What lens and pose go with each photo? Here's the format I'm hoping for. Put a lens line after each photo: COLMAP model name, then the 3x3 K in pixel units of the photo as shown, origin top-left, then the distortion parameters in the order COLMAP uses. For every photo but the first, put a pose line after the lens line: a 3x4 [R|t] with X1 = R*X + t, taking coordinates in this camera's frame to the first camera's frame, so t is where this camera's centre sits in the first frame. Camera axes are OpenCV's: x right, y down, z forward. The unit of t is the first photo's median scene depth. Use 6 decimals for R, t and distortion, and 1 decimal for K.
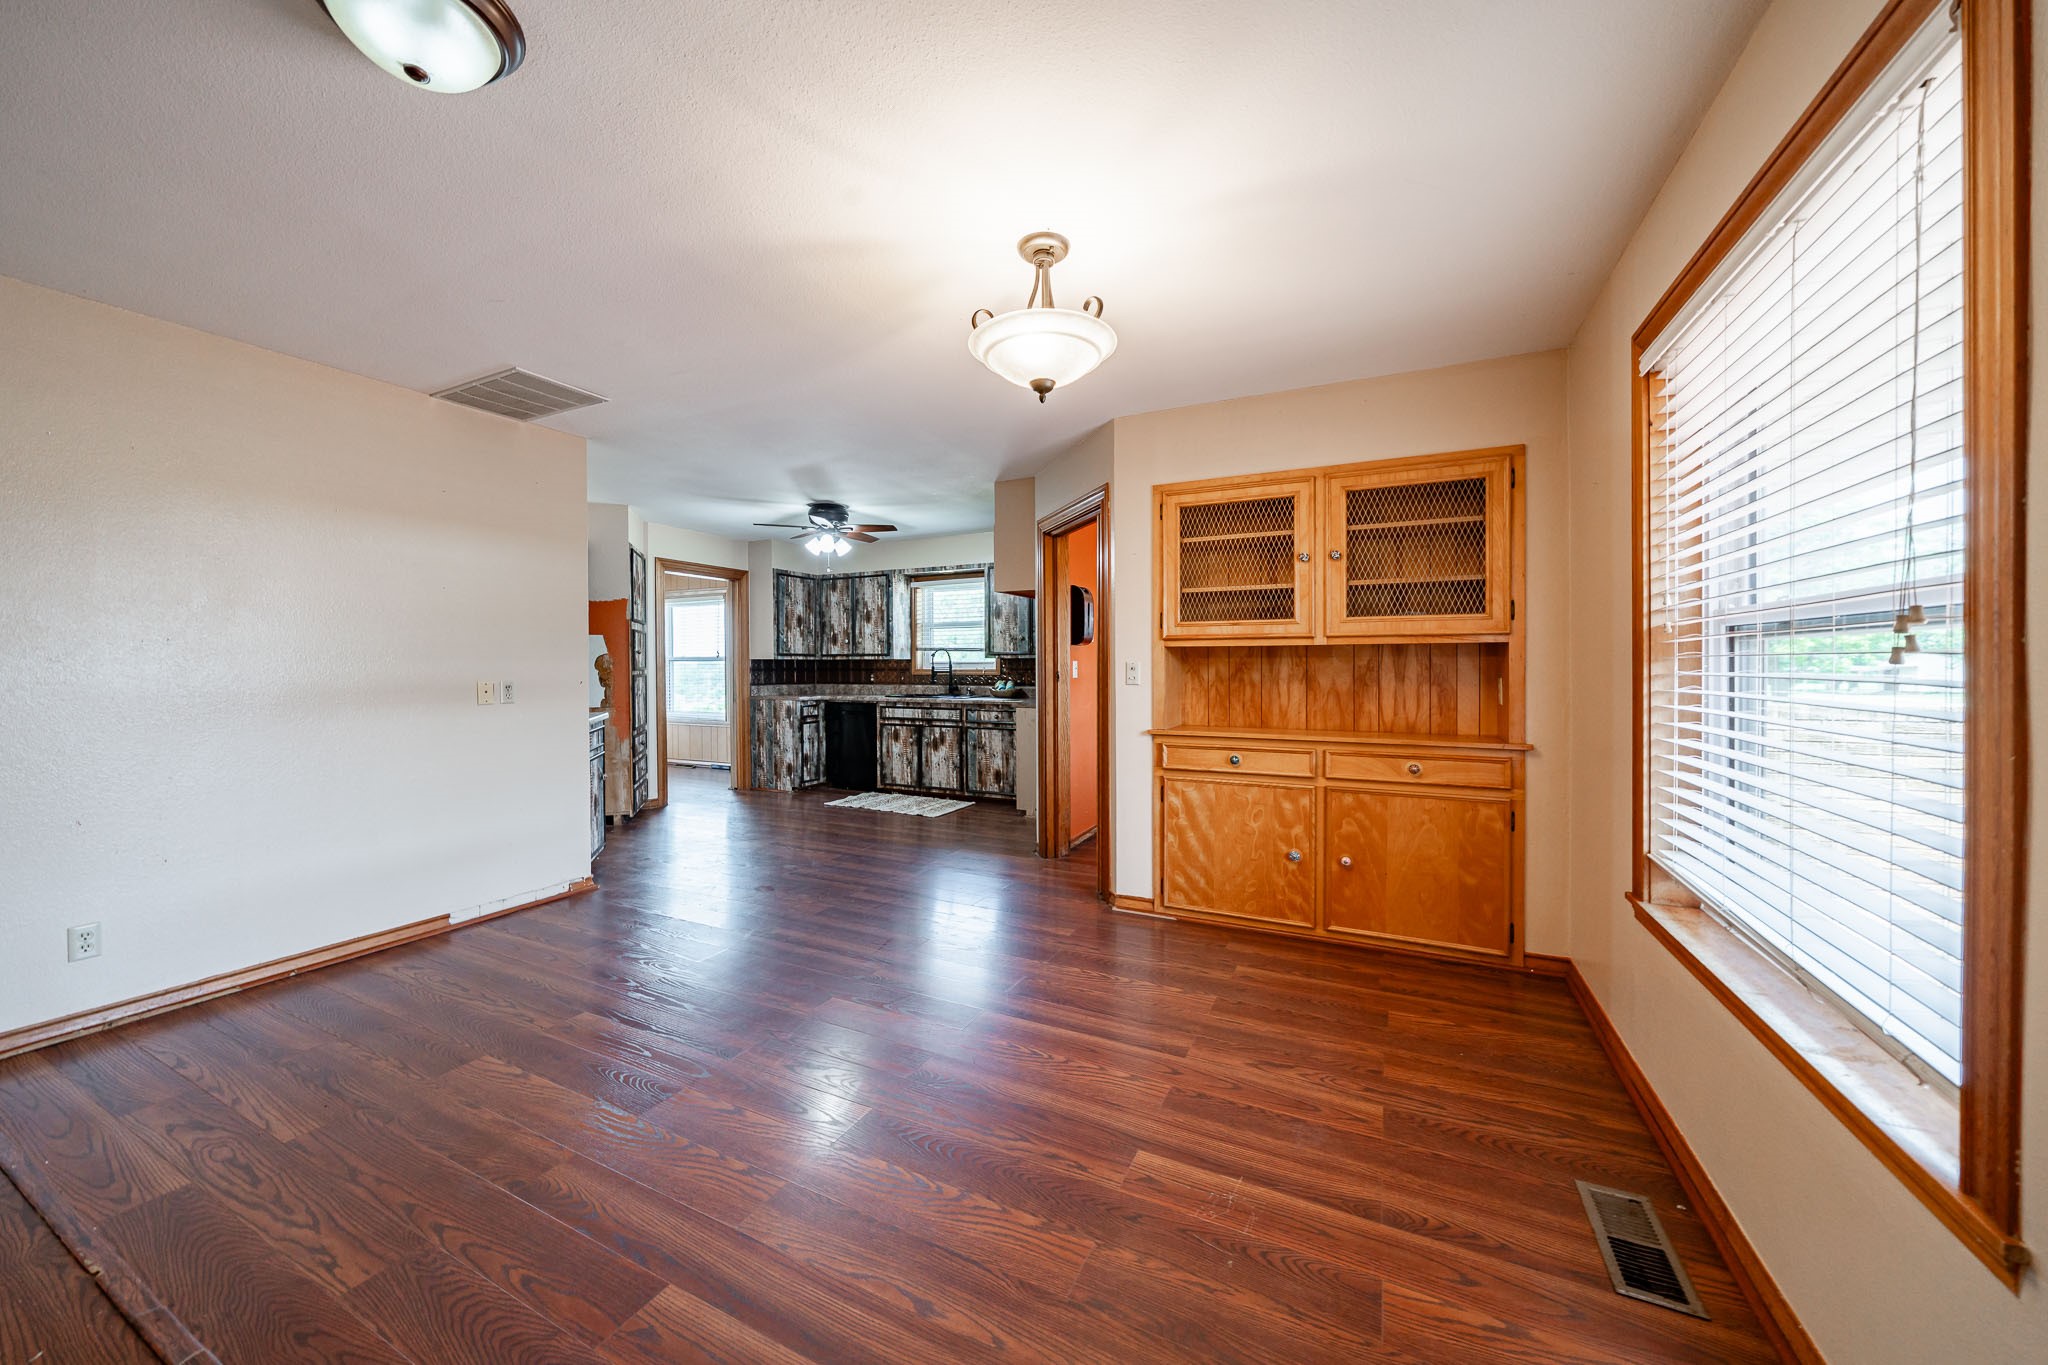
lens RADIAL K [[696.0, 0, 1078.3], [0, 696.0, 672.1], [0, 0, 1]] dist [-0.010257, -0.000322]
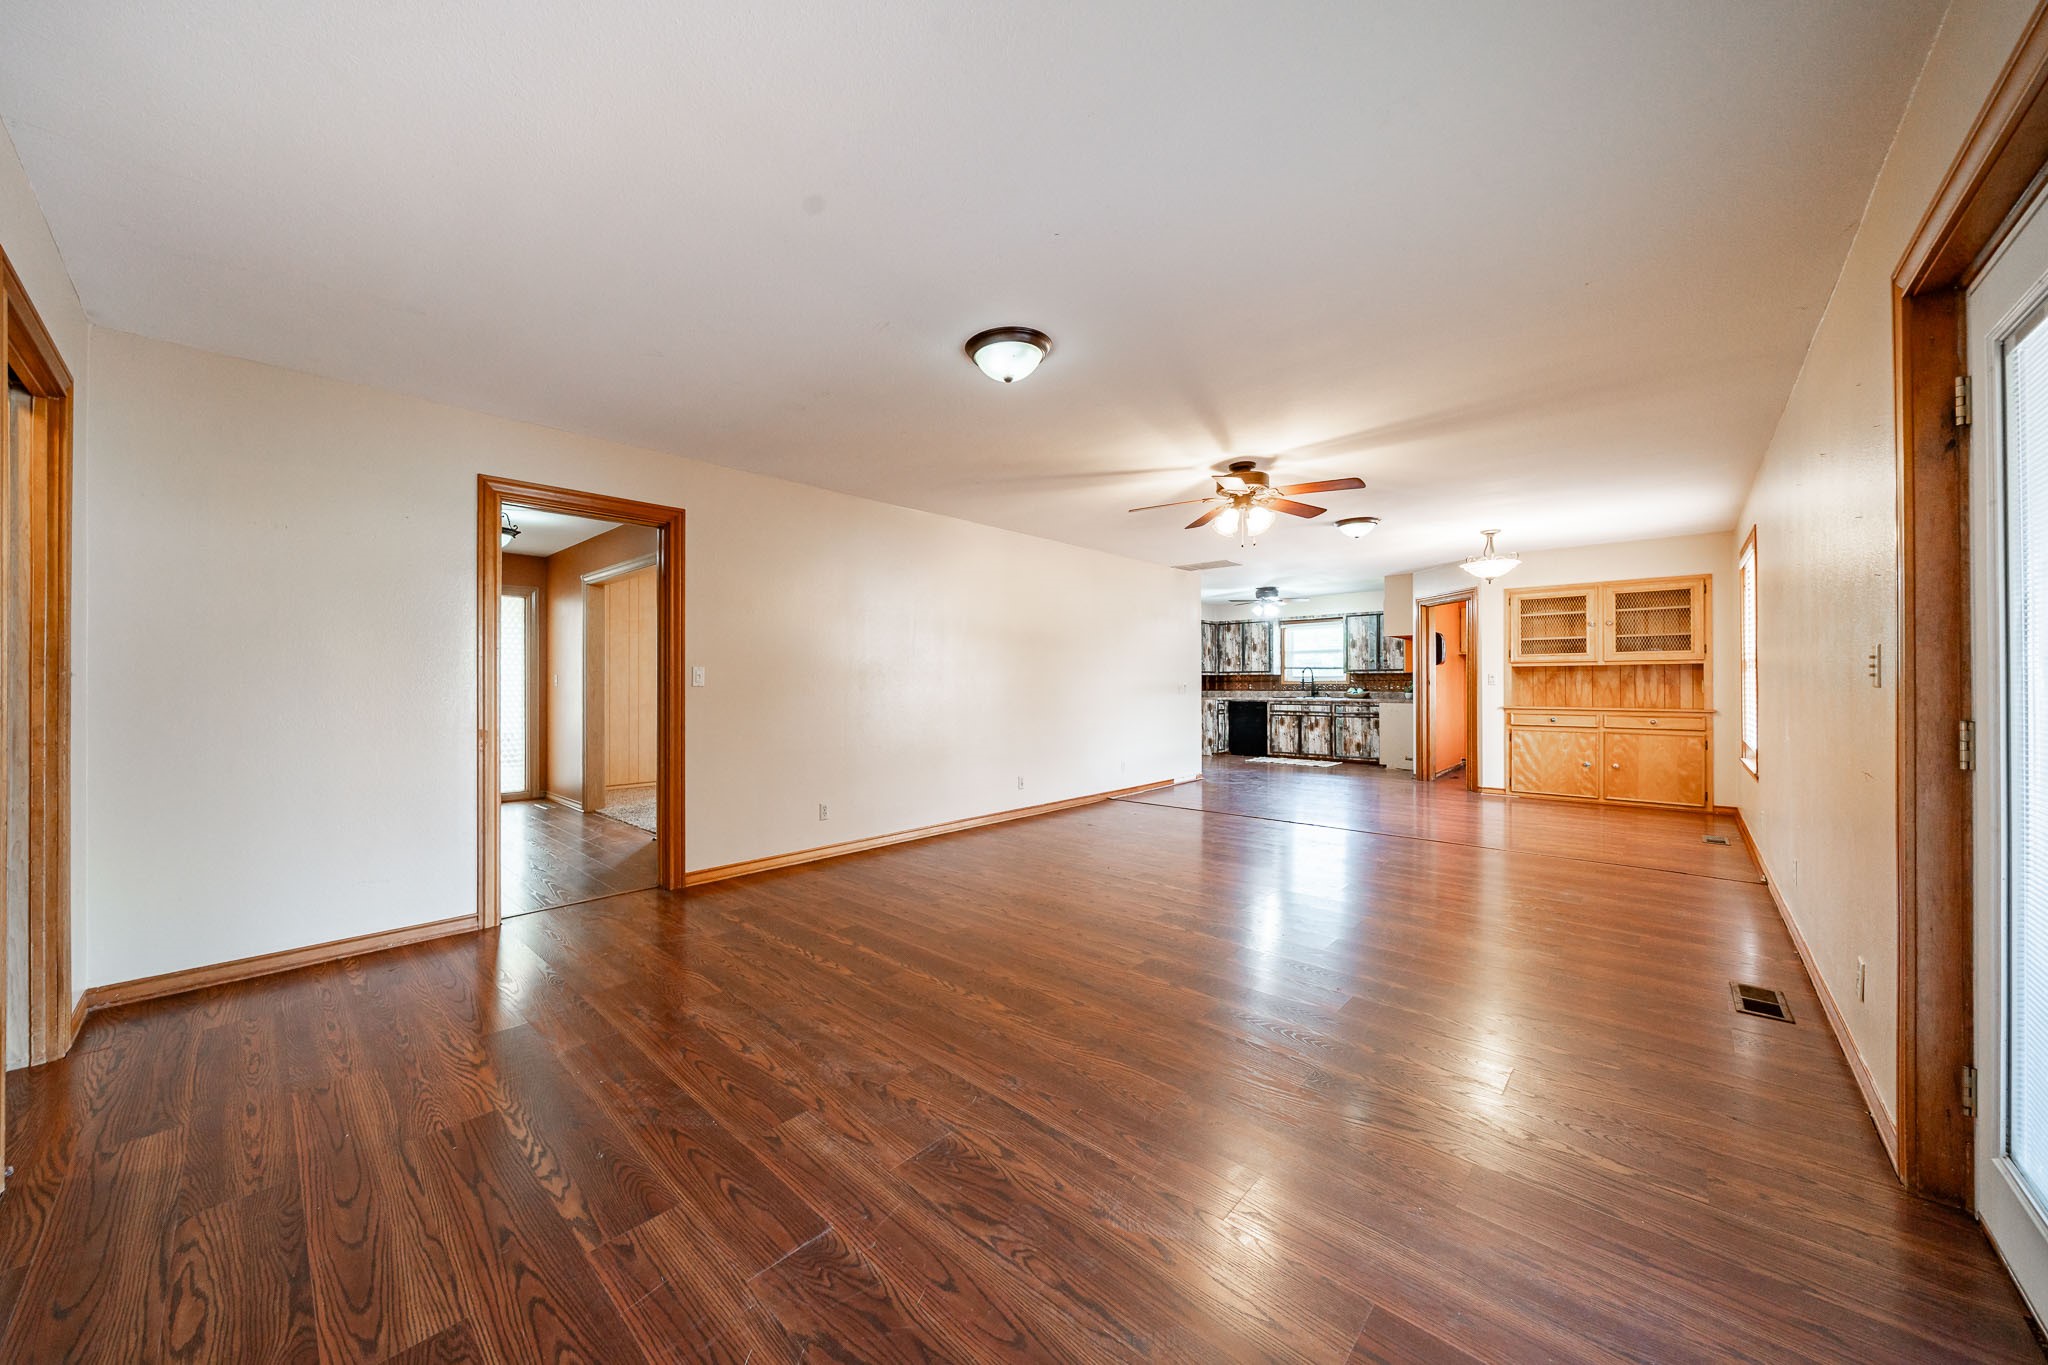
lens RADIAL K [[696.0, 0, 1050.2], [0, 696.0, 686.0], [0, 0, 1]] dist [-0.010257, -0.000322]
pose [[0.950363, -0.004019, -0.311116, -0.282201], [0.003151, 0.999990, -0.003295, 0.012537], [0.311126, 0.002151, 0.950366, -0.727176]]
